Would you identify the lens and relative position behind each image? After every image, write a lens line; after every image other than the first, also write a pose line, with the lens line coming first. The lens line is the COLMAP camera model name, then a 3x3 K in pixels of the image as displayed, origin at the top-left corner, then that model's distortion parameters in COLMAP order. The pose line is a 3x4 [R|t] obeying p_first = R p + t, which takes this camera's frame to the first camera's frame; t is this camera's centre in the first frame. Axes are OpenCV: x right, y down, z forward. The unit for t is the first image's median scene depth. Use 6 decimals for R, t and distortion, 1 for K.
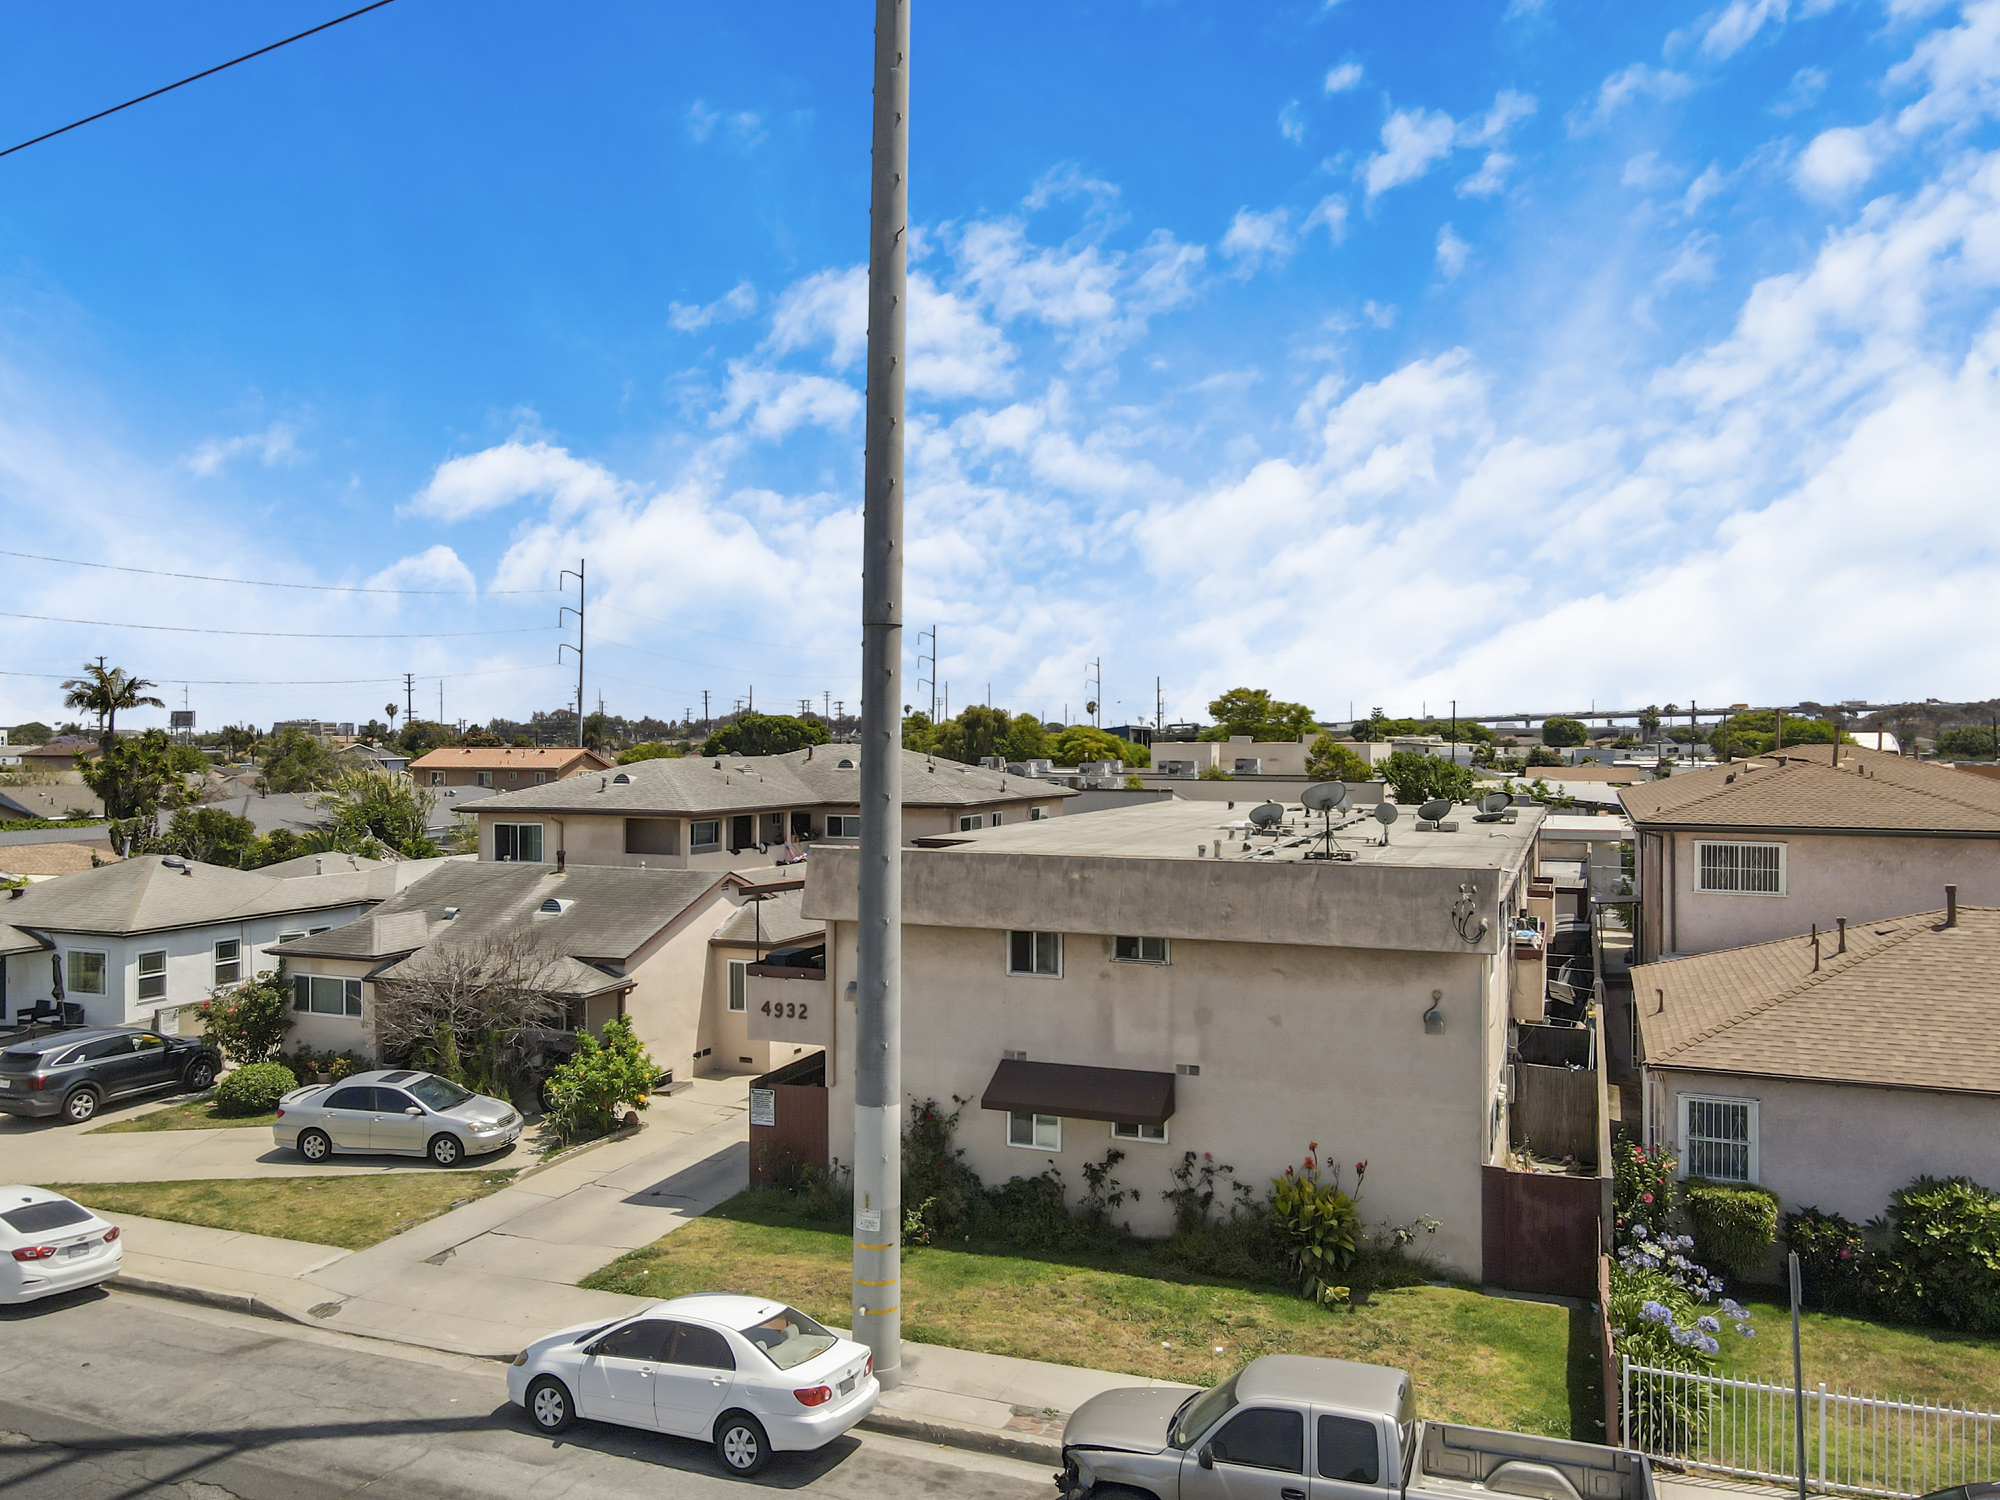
lens RADIAL K [[1472.9, 0, 994.4], [0, 1472.9, 753.8], [0, 0, 1]] dist [0.011226, 0.002478]
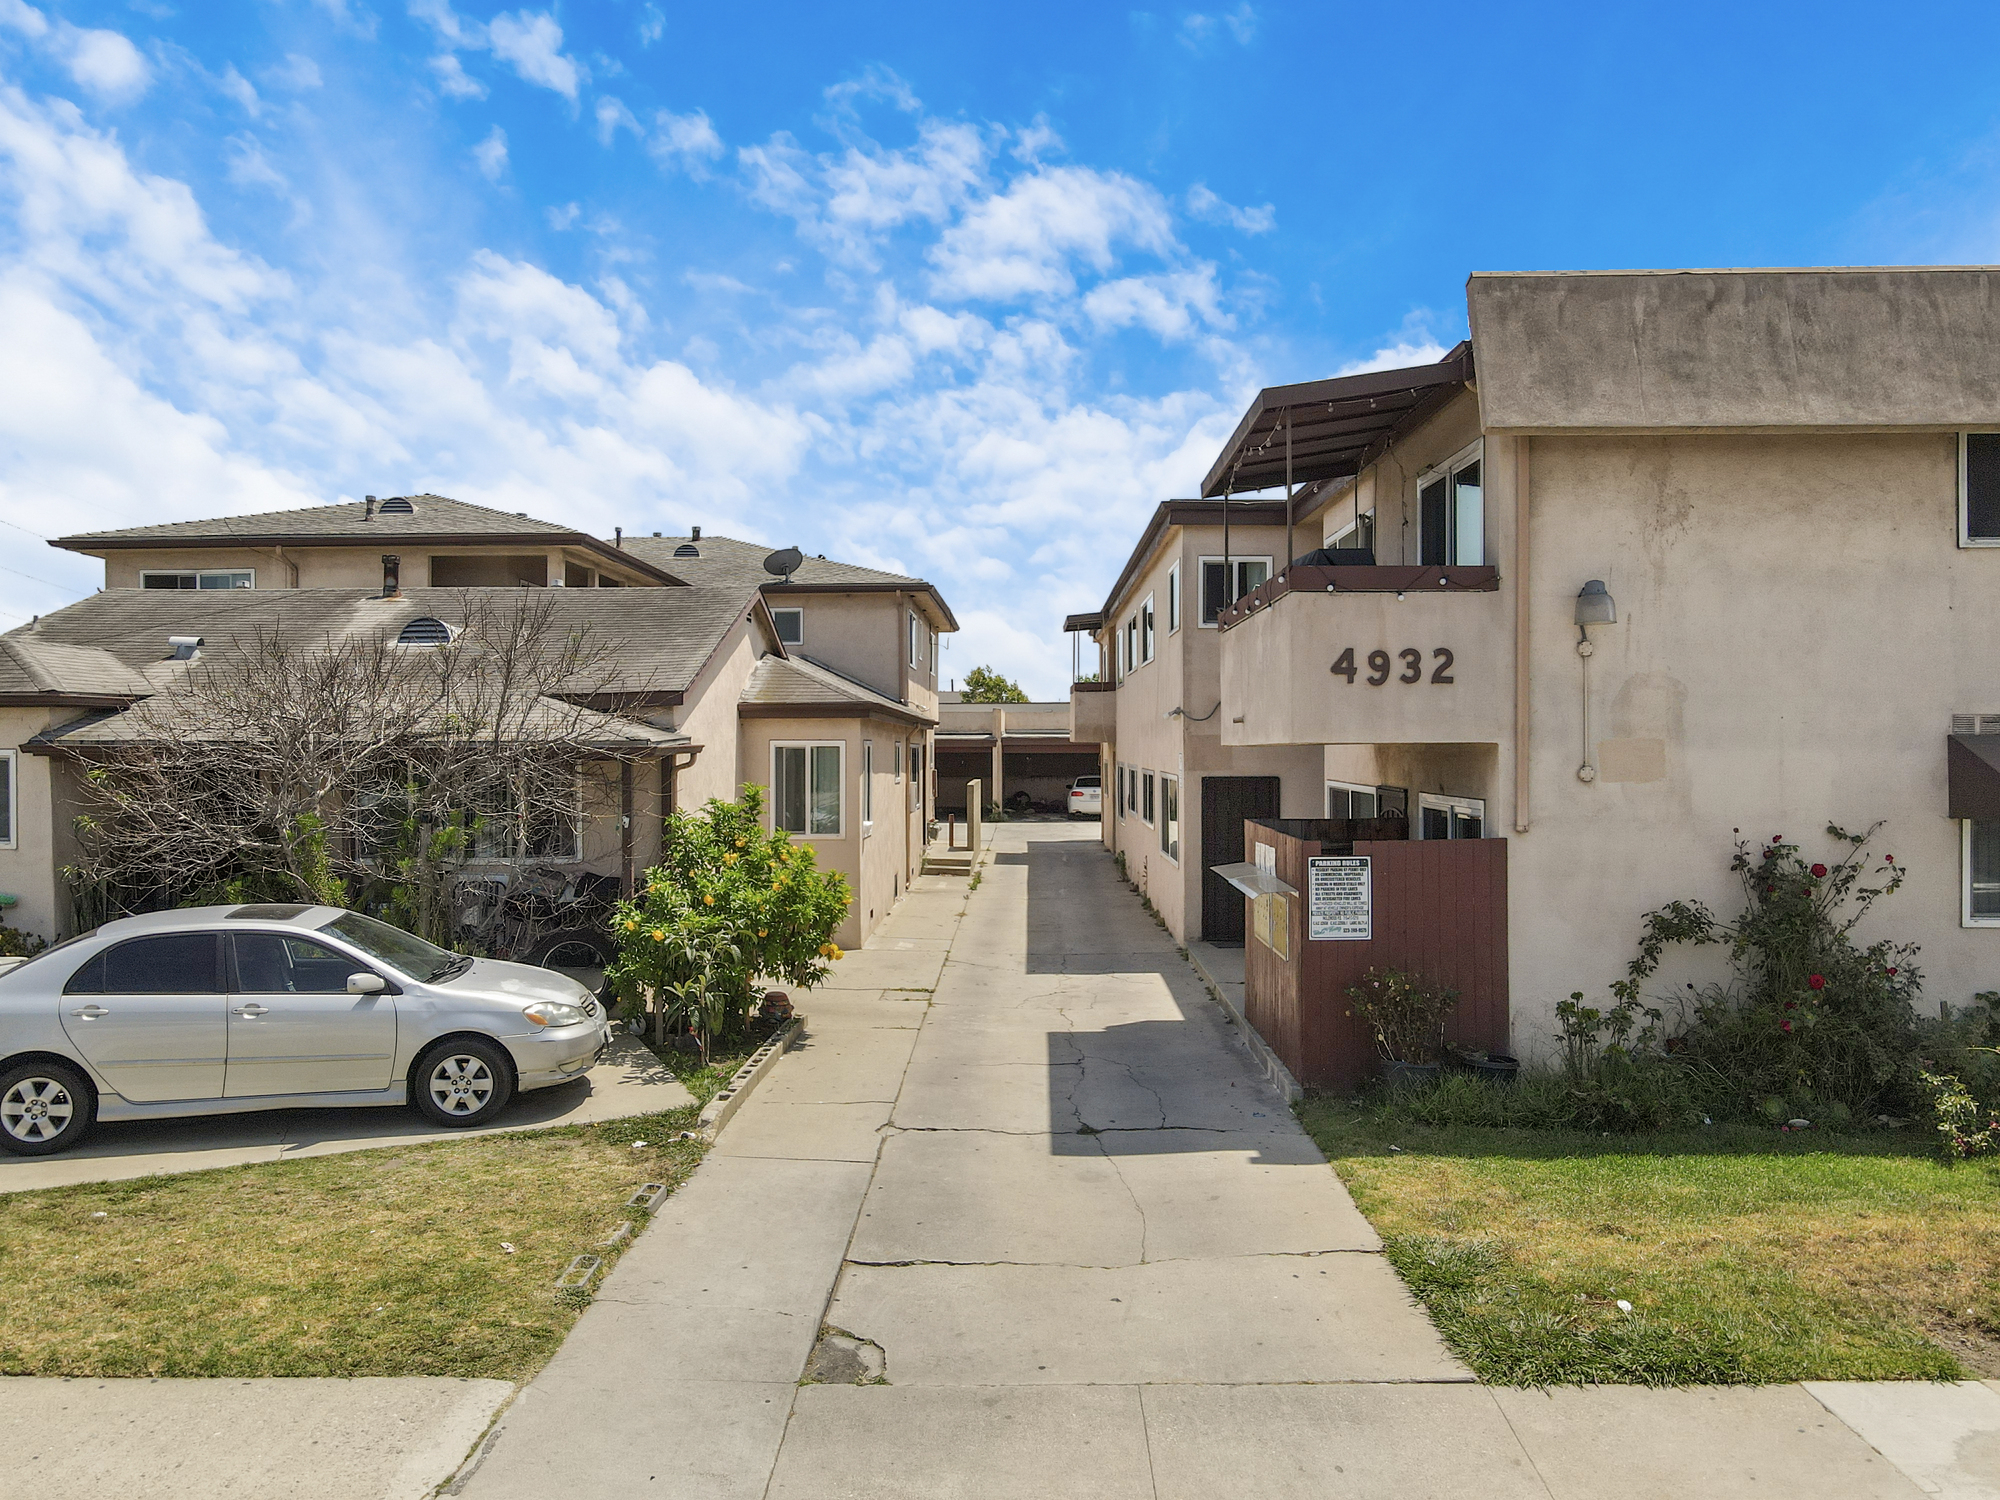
lens RADIAL K [[1472.9, 0, 995.4], [0, 1472.9, 744.2], [0, 0, 1]] dist [0.011226, 0.002478]
pose [[0.935788, -0.003689, 0.352544, -0.403376], [0.007573, 0.999925, -0.009639, 0.200854], [-0.352482, 0.011690, 0.935746, 0.644358]]
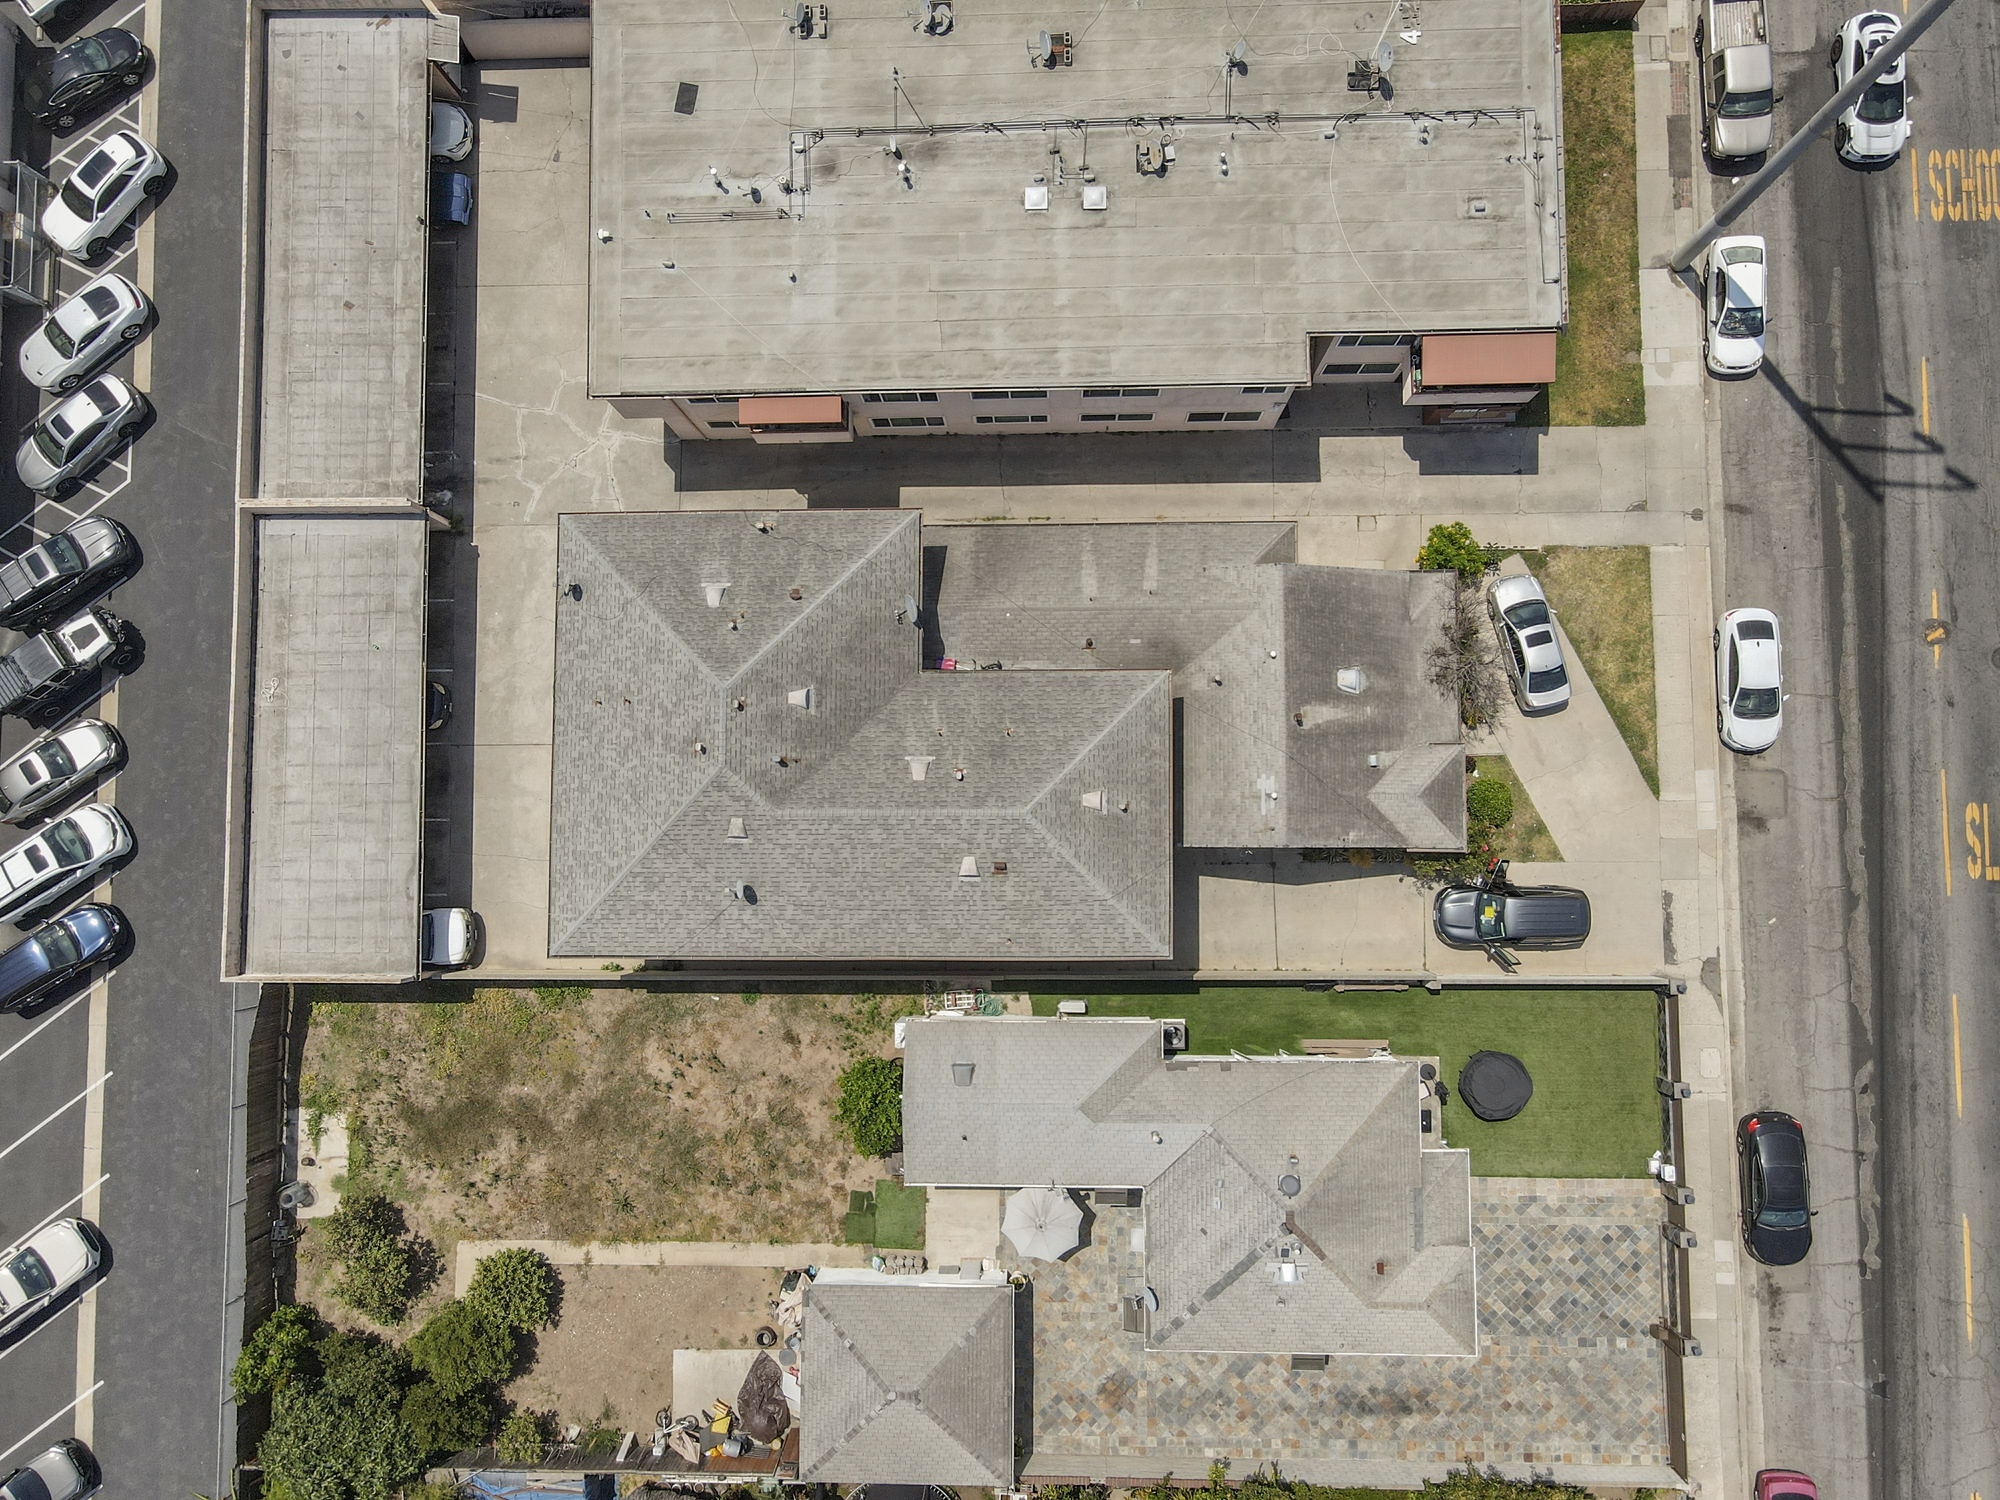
lens RADIAL K [[1472.9, 0, 998.8], [0, 1472.9, 752.8], [0, 0, 1]] dist [0.011226, 0.002478]
pose [[-0.376548, -0.922378, 0.086200, -0.485773], [0.054636, 0.070775, 0.995995, -1.642856], [-0.924785, 0.379749, 0.023745, 1.750063]]
